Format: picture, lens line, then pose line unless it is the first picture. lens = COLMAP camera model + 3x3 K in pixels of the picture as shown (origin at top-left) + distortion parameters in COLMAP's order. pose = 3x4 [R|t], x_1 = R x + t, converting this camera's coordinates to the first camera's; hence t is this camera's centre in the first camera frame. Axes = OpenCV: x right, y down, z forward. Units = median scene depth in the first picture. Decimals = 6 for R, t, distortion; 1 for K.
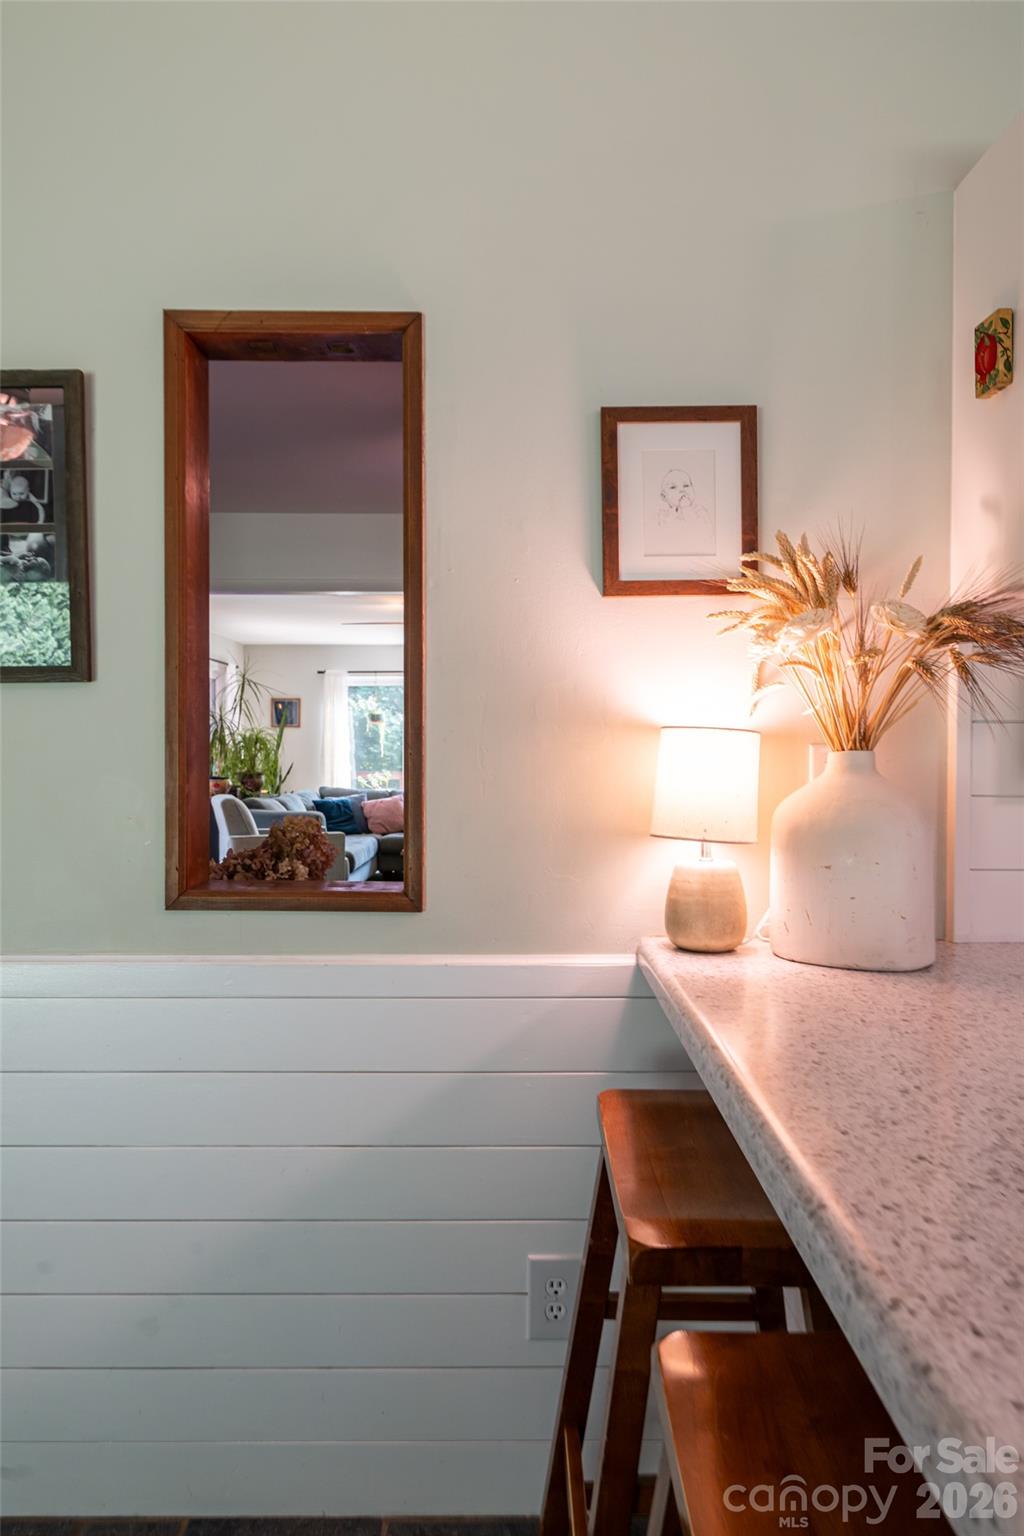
lens RADIAL K [[984.3, 0, 512.1], [0, 984.3, 766.3], [0, 0, 1]] dist [-0.013176, -0.003472]
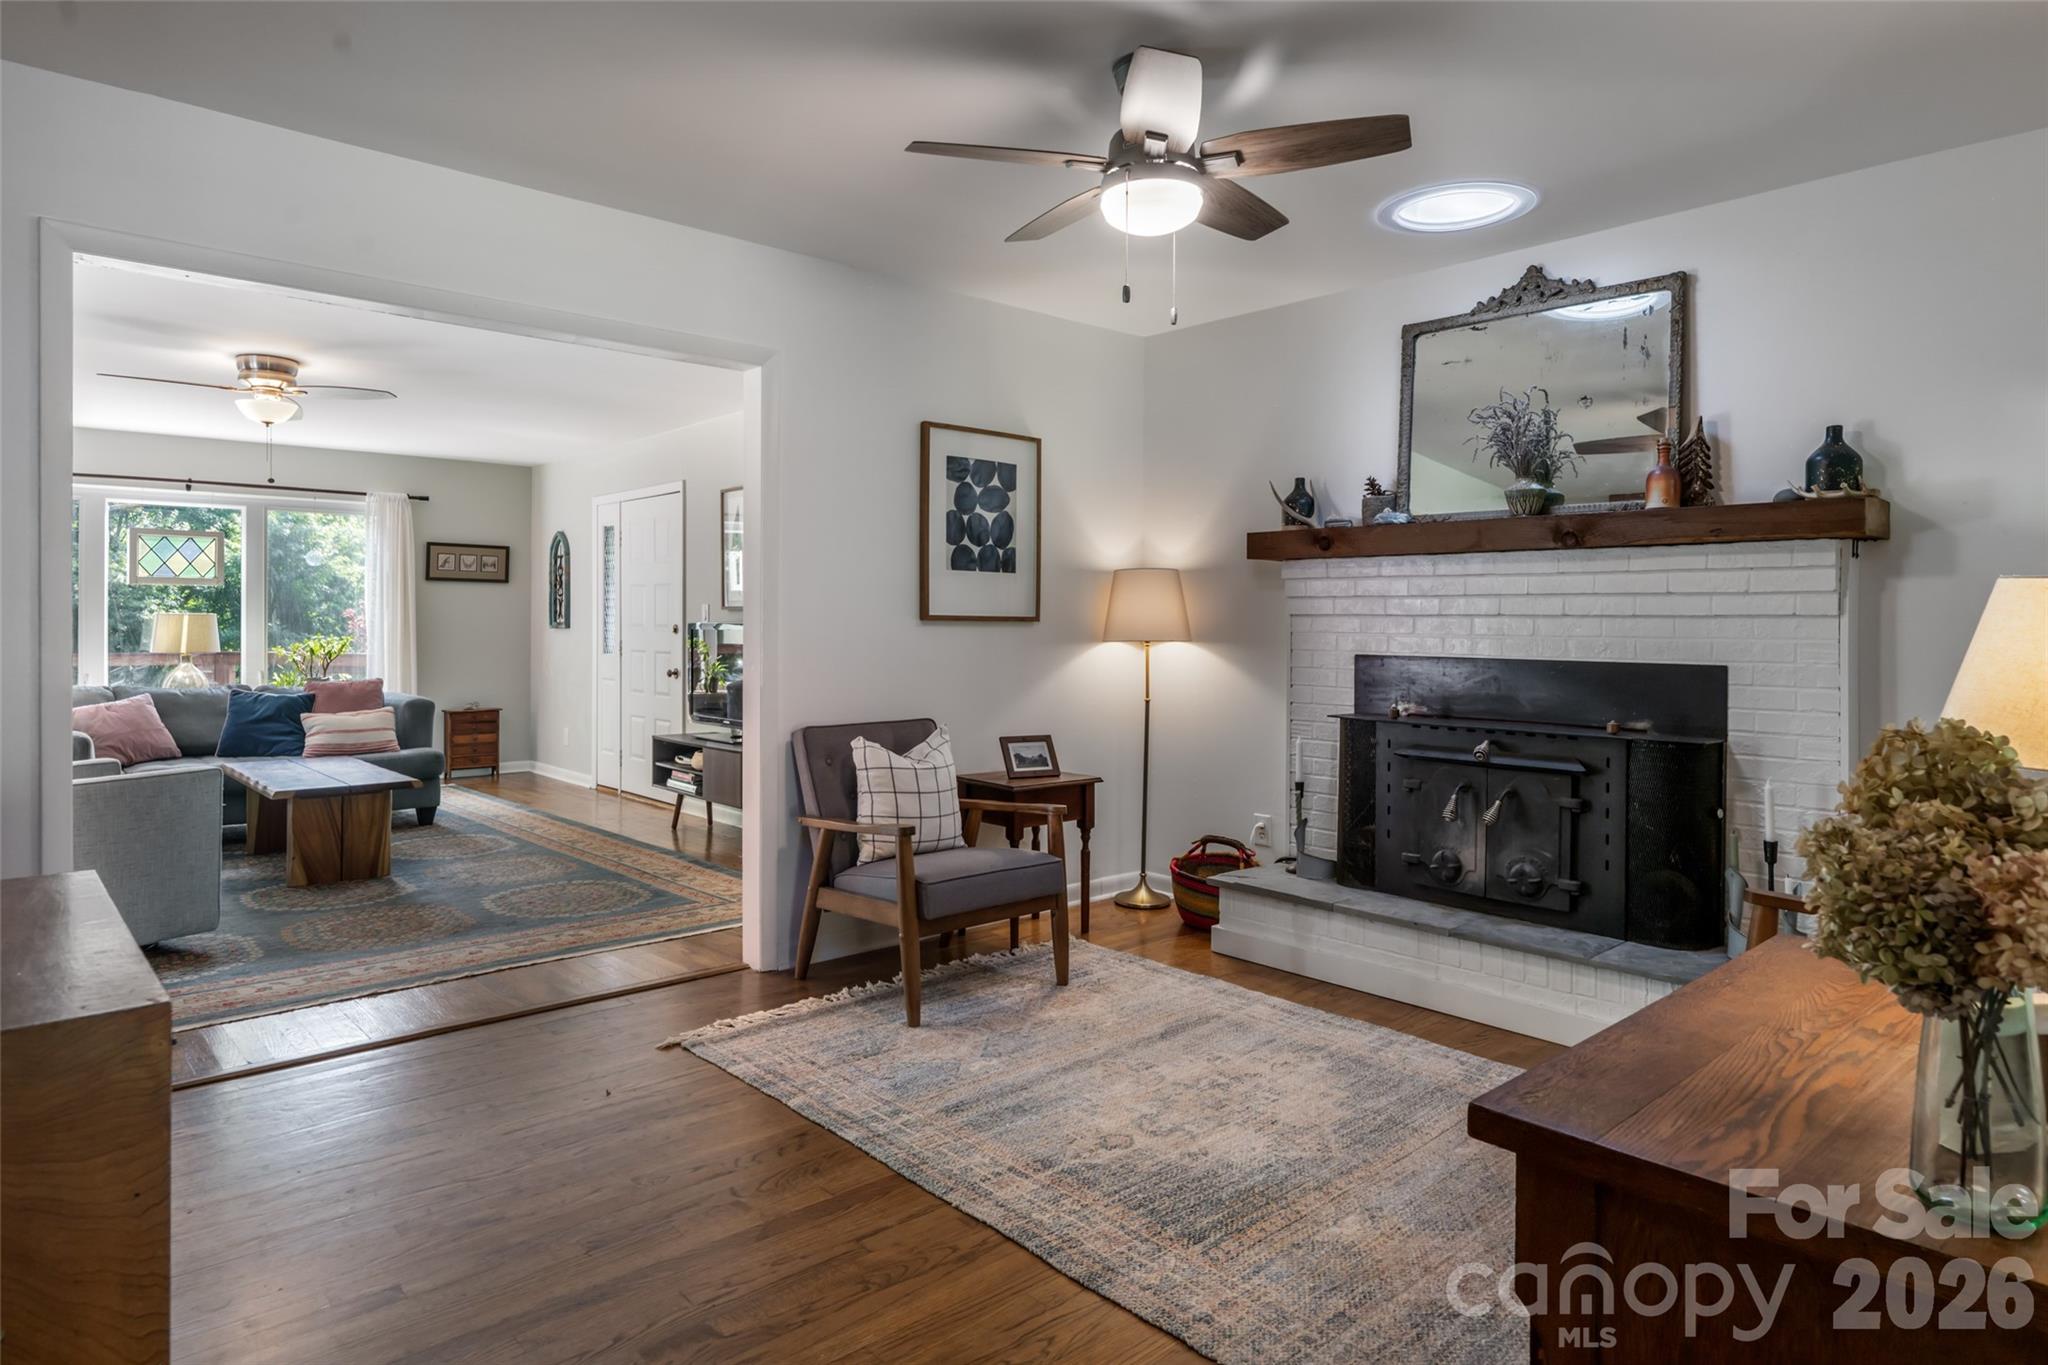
lens RADIAL K [[1181.5, 0, 1014.5], [0, 1181.5, 622.2], [0, 0, 1]] dist [-0.003081, 0.001260]
pose [[0.744068, -0.000051, 0.668103, -1.203942], [0.009674, 0.999896, -0.010697, 0.002263], [-0.668033, 0.014422, 0.743992, 1.030452]]
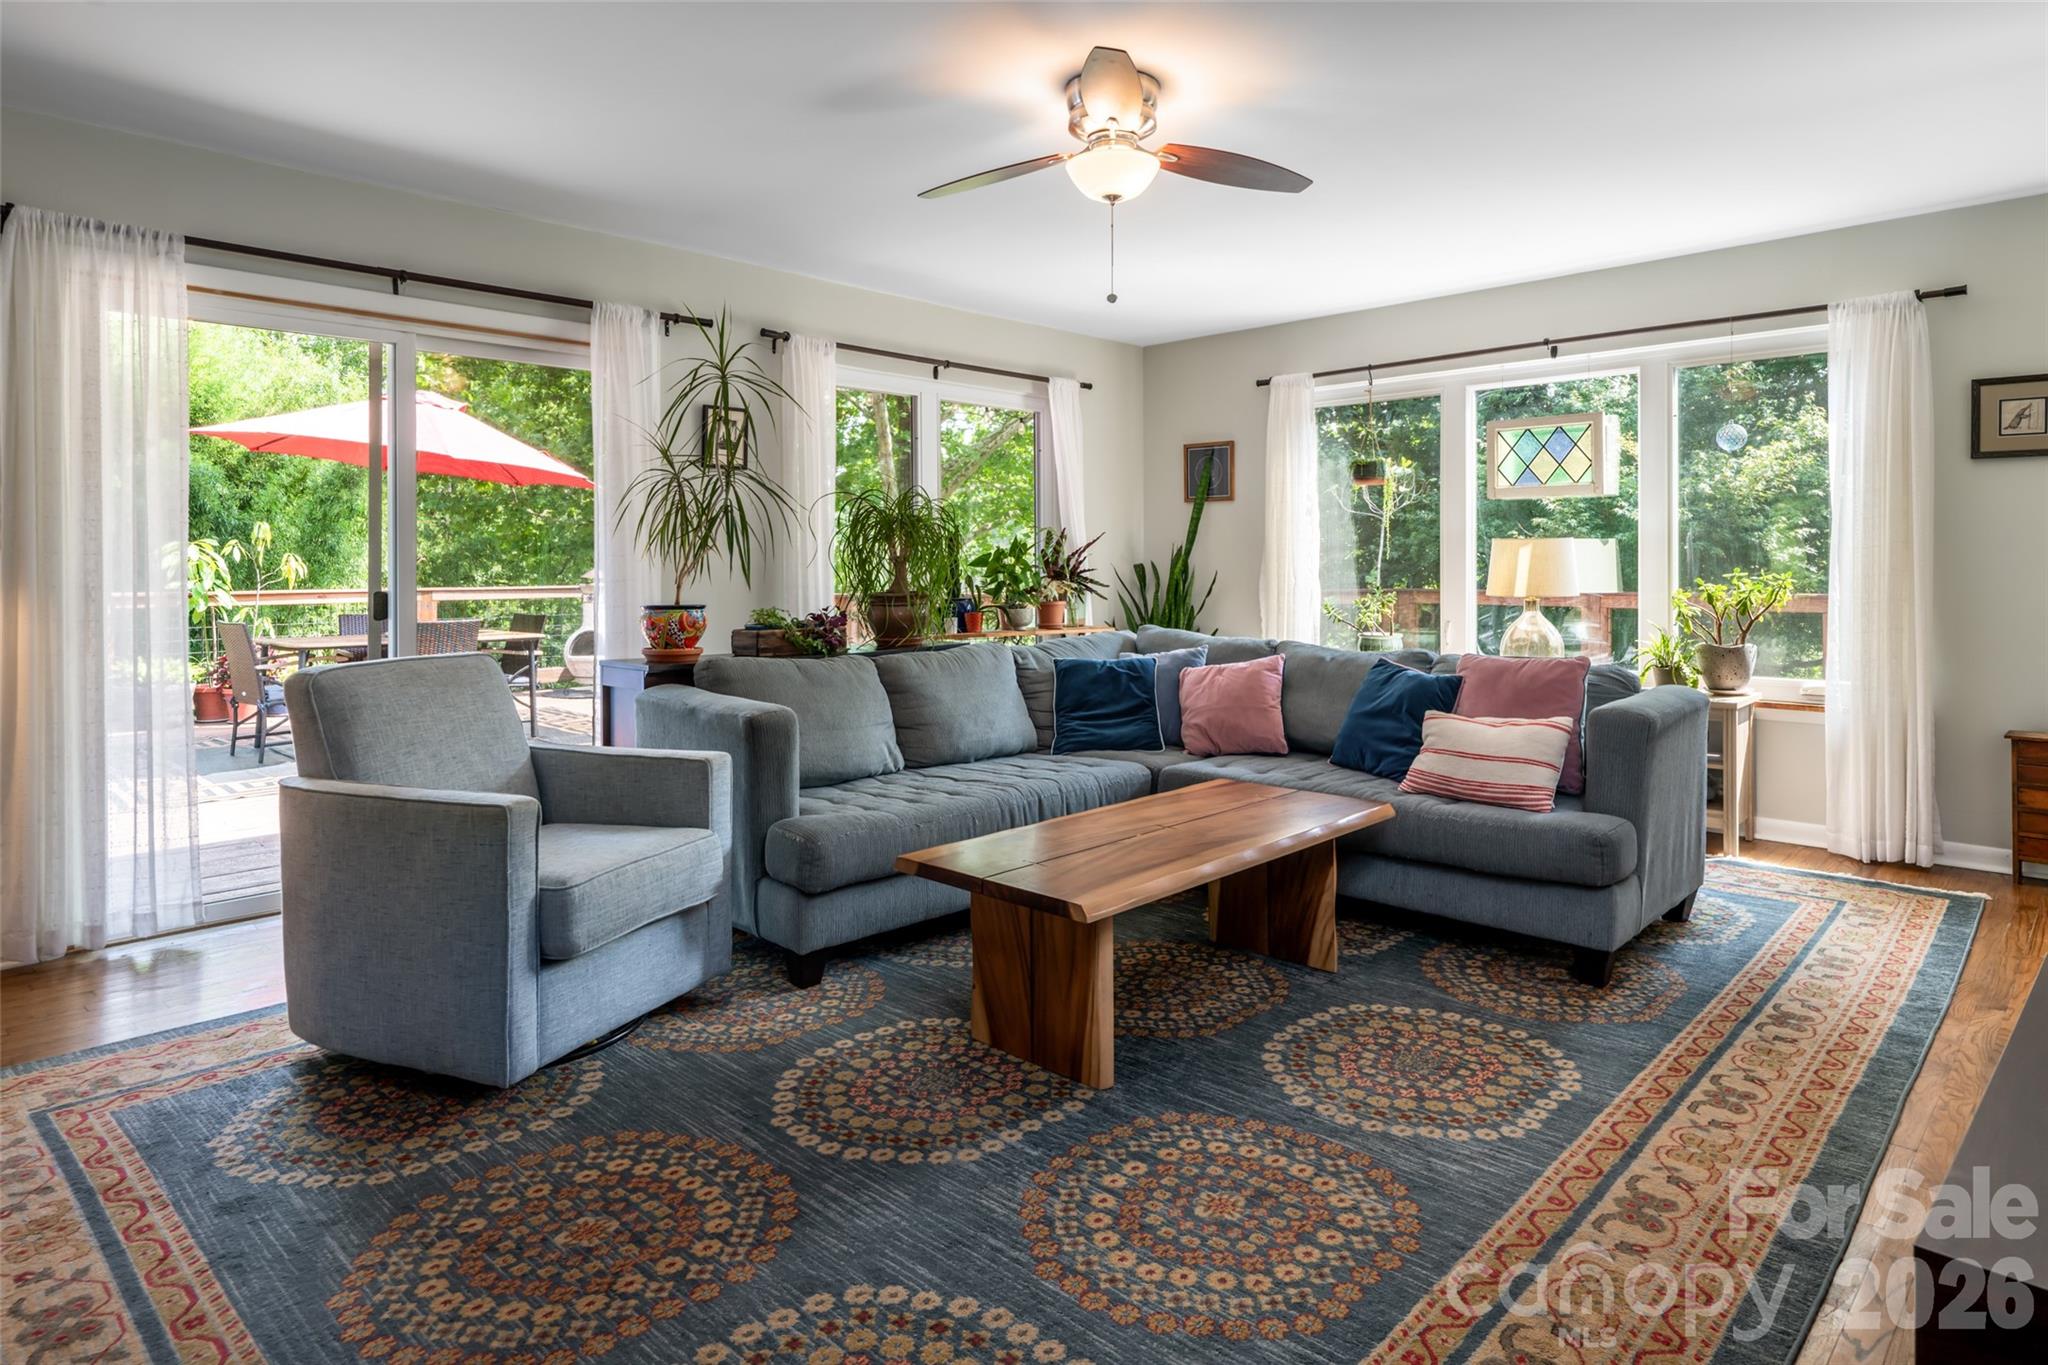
lens RADIAL K [[1181.5, 0, 1018.5], [0, 1181.5, 548.6], [0, 0, 1]] dist [-0.003081, 0.001260]
pose [[0.718704, -0.015612, -0.695141, 0.840309], [-0.001505, 0.999711, -0.024008, -0.008390], [0.695315, 0.018301, 0.718472, 3.667008]]
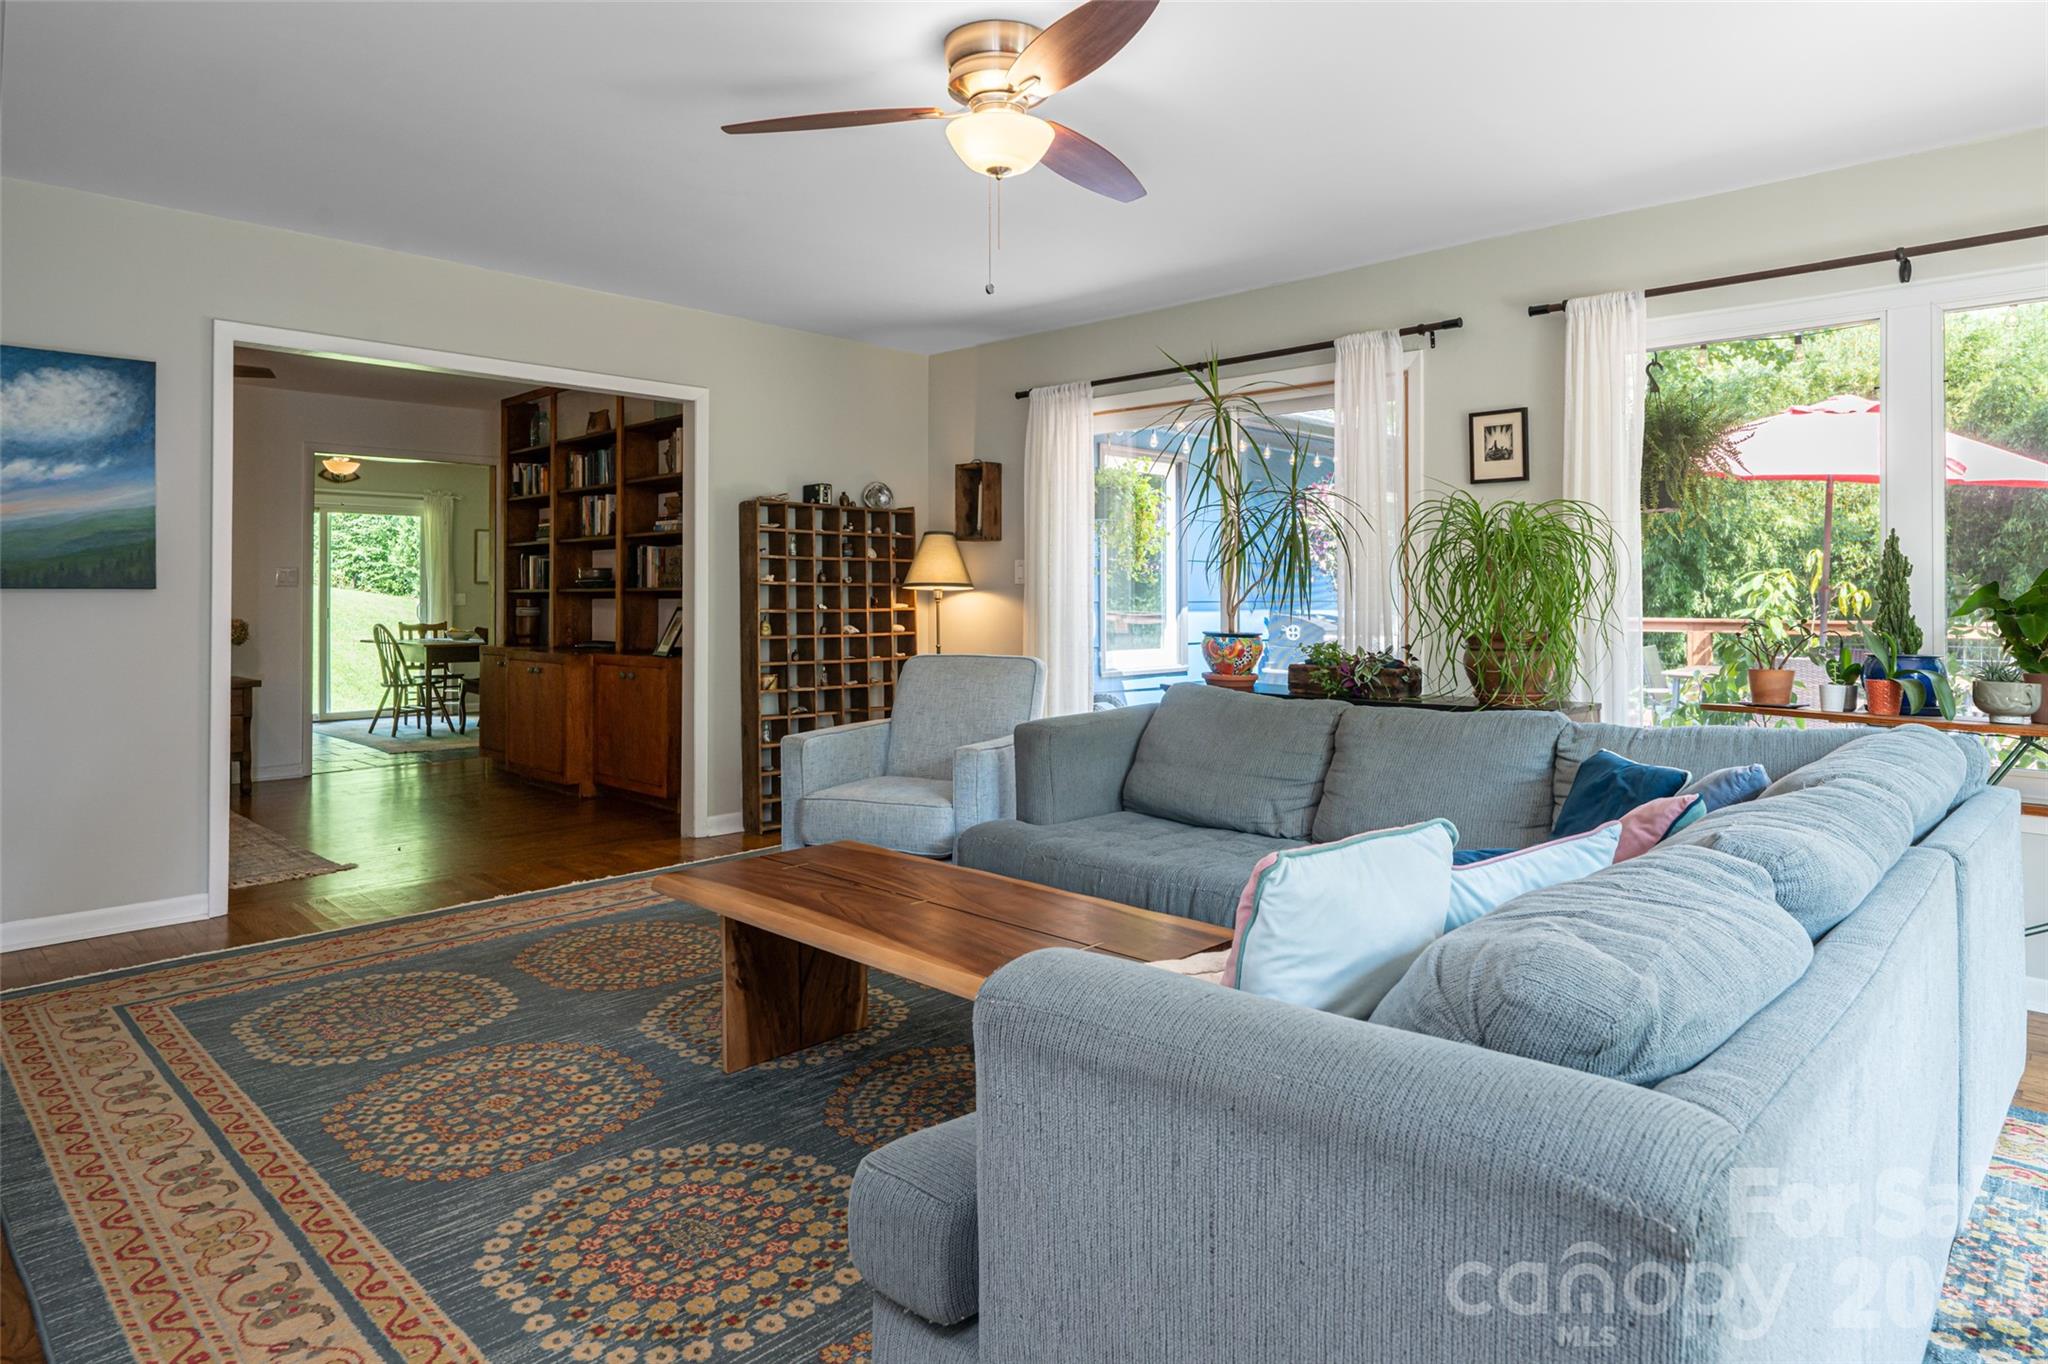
lens RADIAL K [[1181.5, 0, 1048.2], [0, 1181.5, 597.6], [0, 0, 1]] dist [-0.003081, 0.001260]
pose [[-0.690381, -0.003255, -0.723439, 0.745019], [-0.013464, 0.999874, 0.008350, -0.046183], [0.723321, 0.015505, -0.690338, 6.551466]]
